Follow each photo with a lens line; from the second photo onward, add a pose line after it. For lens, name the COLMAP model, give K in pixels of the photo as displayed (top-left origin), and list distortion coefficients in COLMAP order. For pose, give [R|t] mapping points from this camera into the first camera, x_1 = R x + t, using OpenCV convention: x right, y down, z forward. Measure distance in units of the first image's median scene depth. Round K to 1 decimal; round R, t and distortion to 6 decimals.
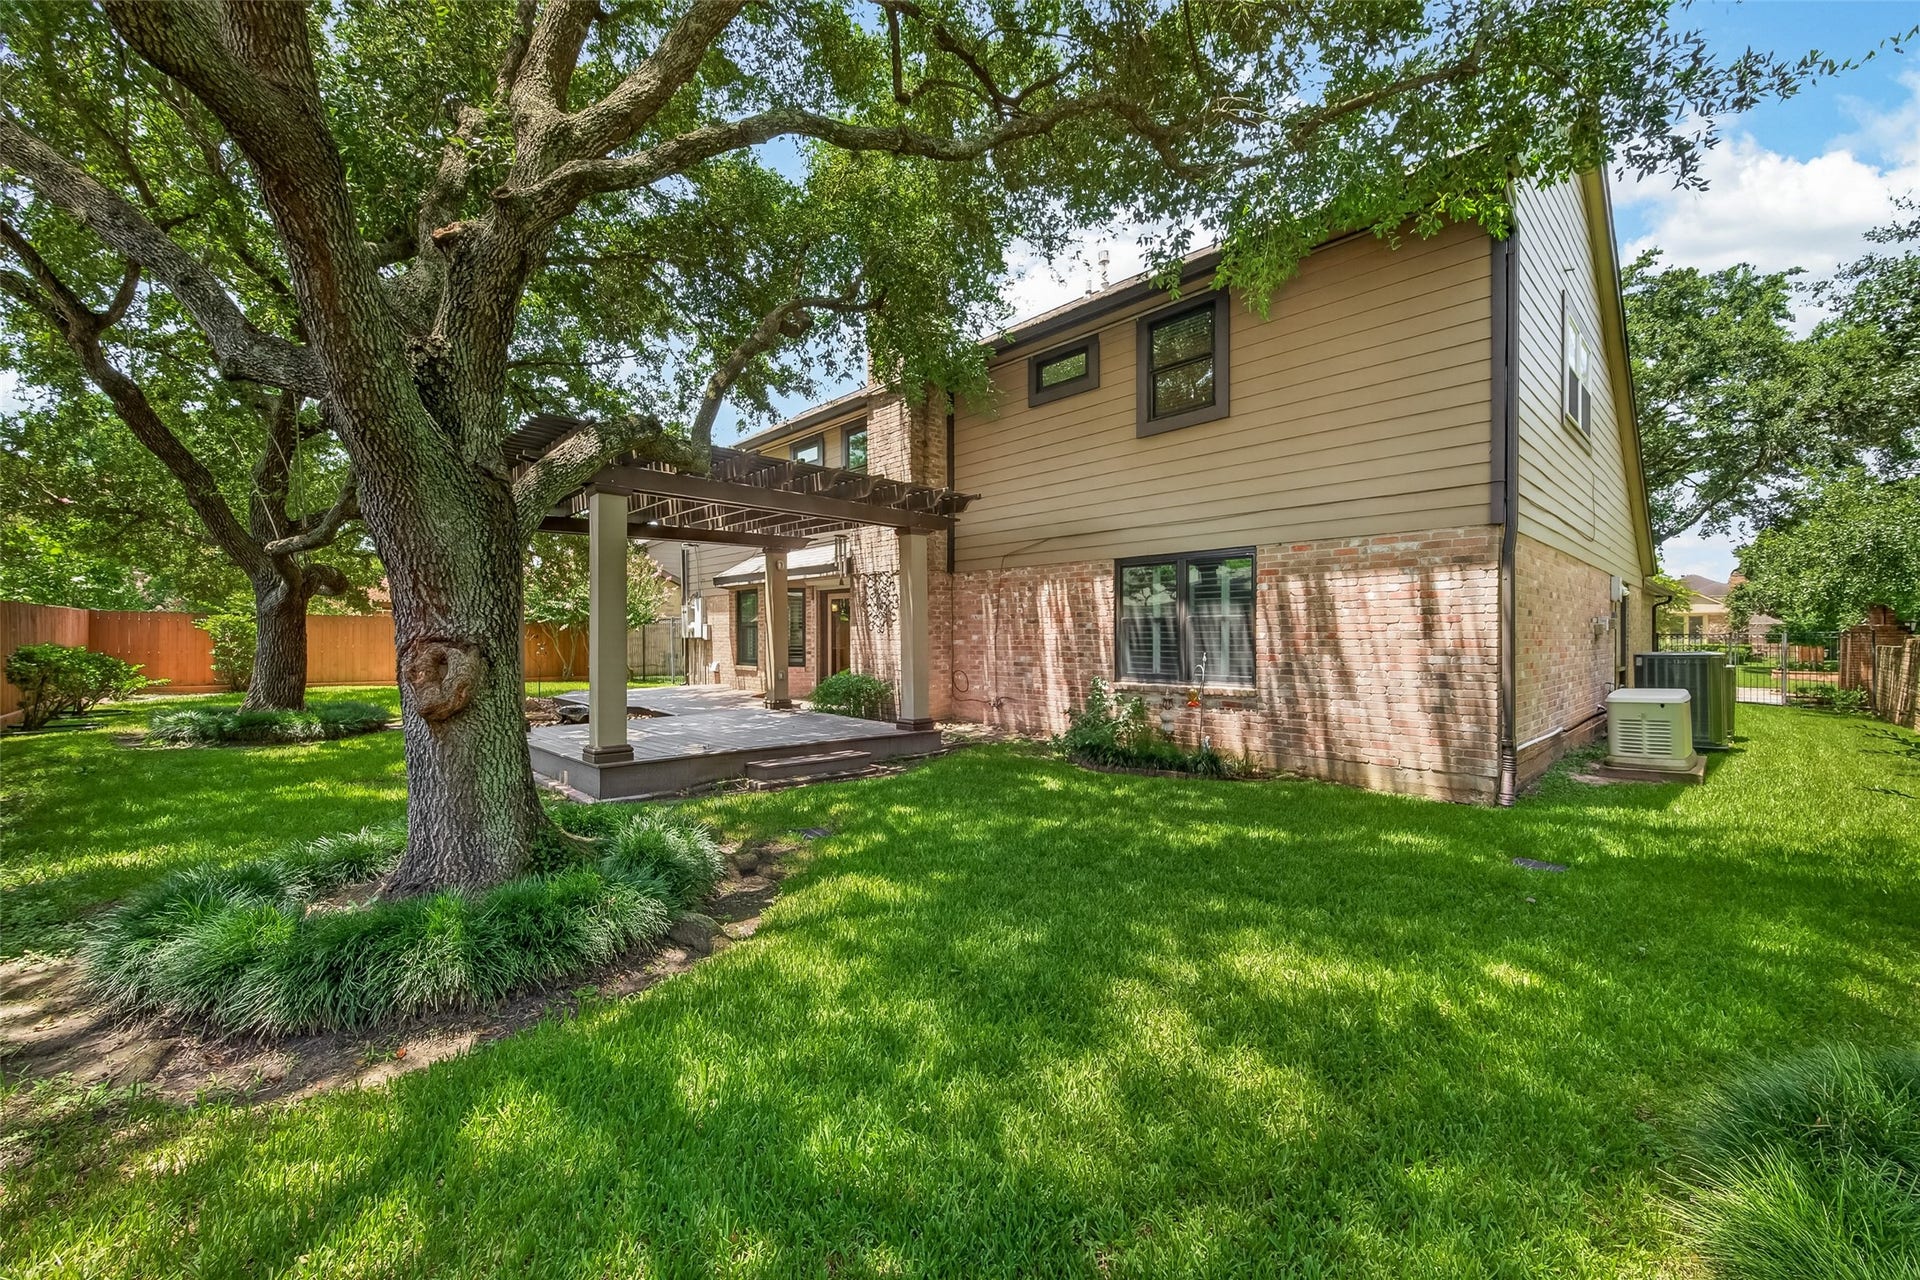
lens RADIAL K [[748.2, 0, 961.1], [0, 748.2, 635.1], [0, 0, 1]] dist [0.003198, -0.000100]
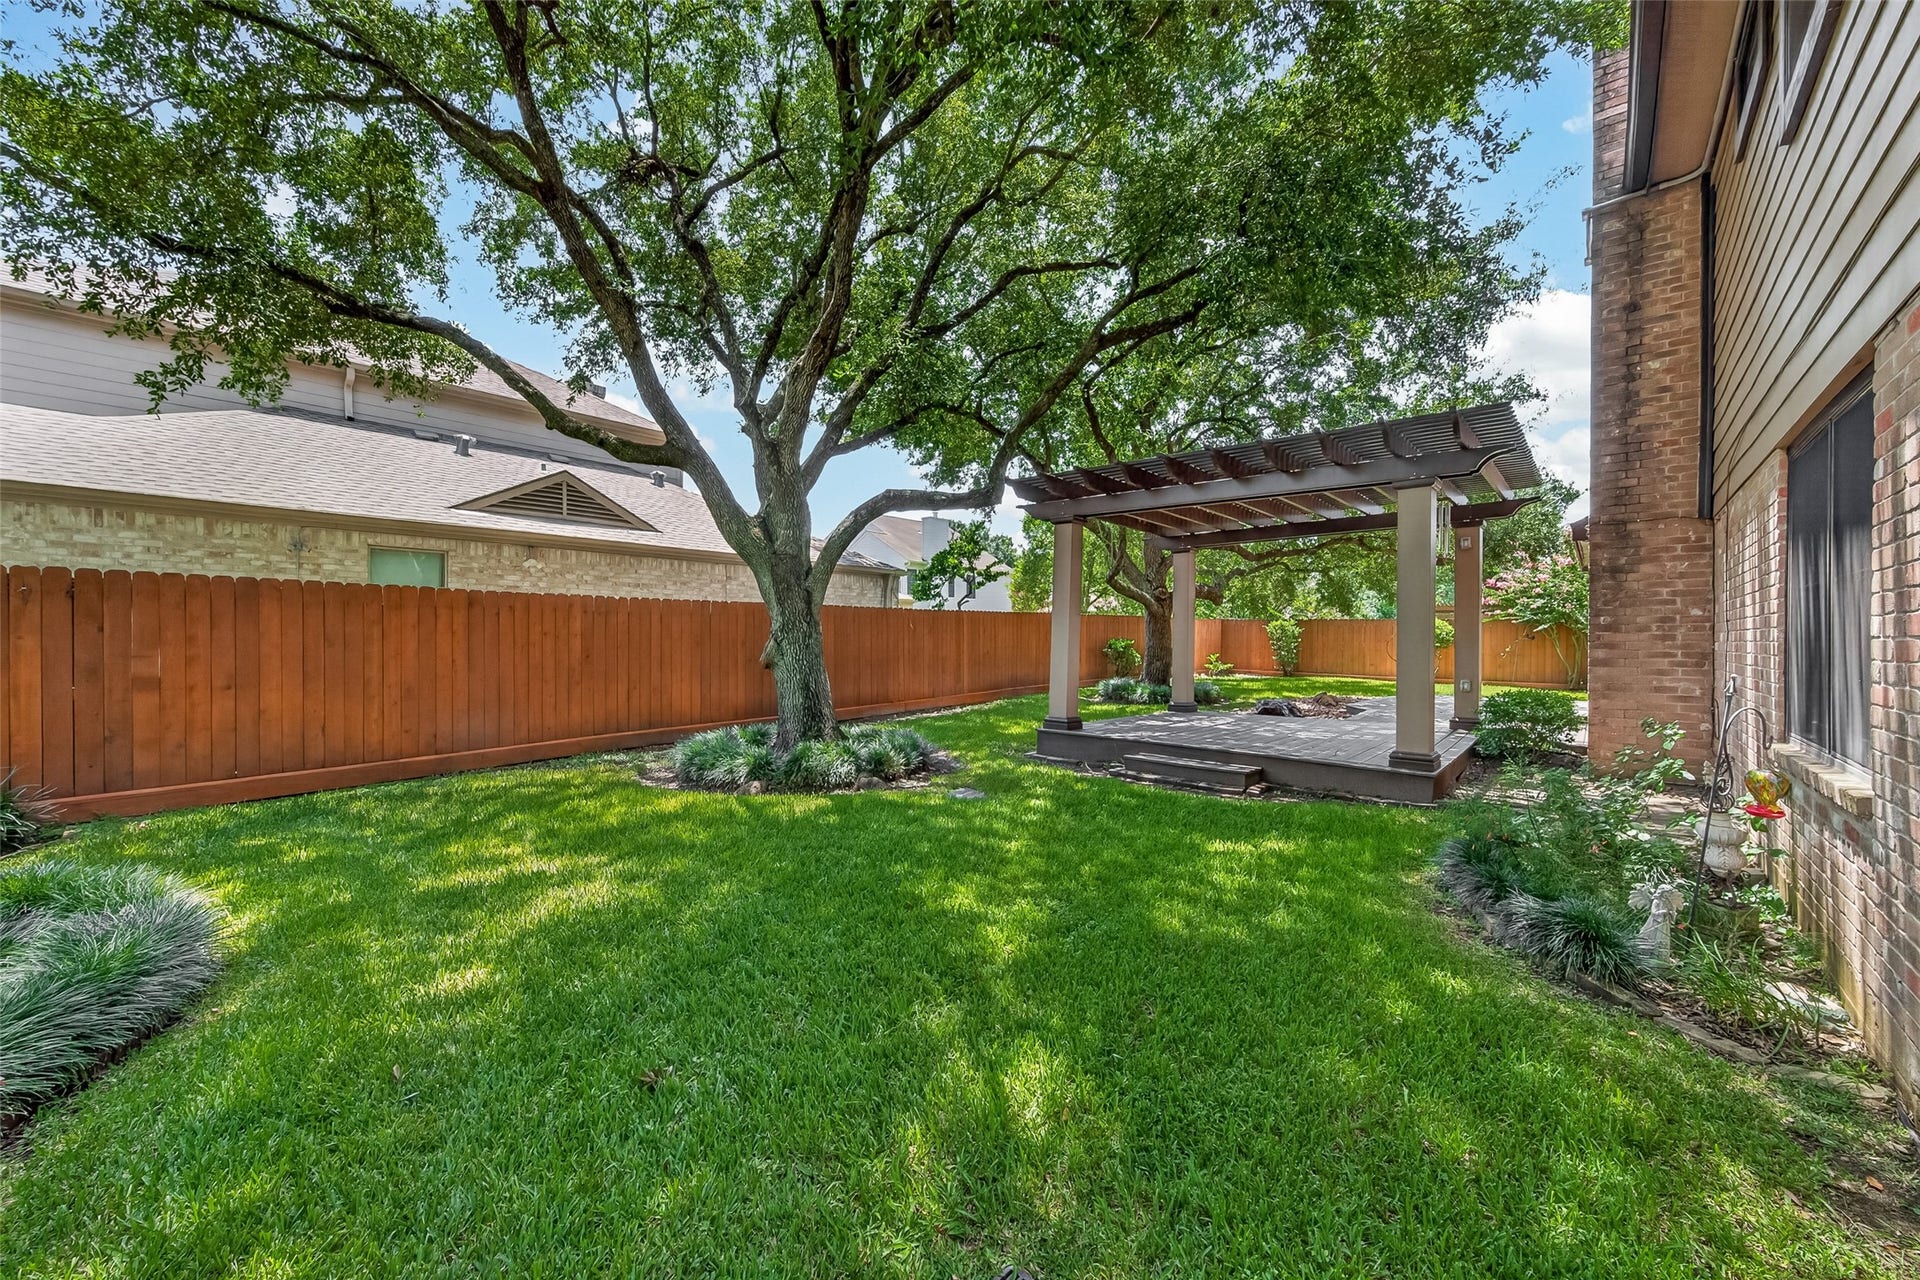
lens RADIAL K [[748.2, 0, 961.4], [0, 748.2, 635.0], [0, 0, 1]] dist [0.003198, -0.000100]
pose [[0.099719, 0.000455, -0.995016, 1.101421], [-0.001472, 0.999999, 0.000310, 0.014563], [0.995015, 0.001434, 0.099719, 0.976810]]
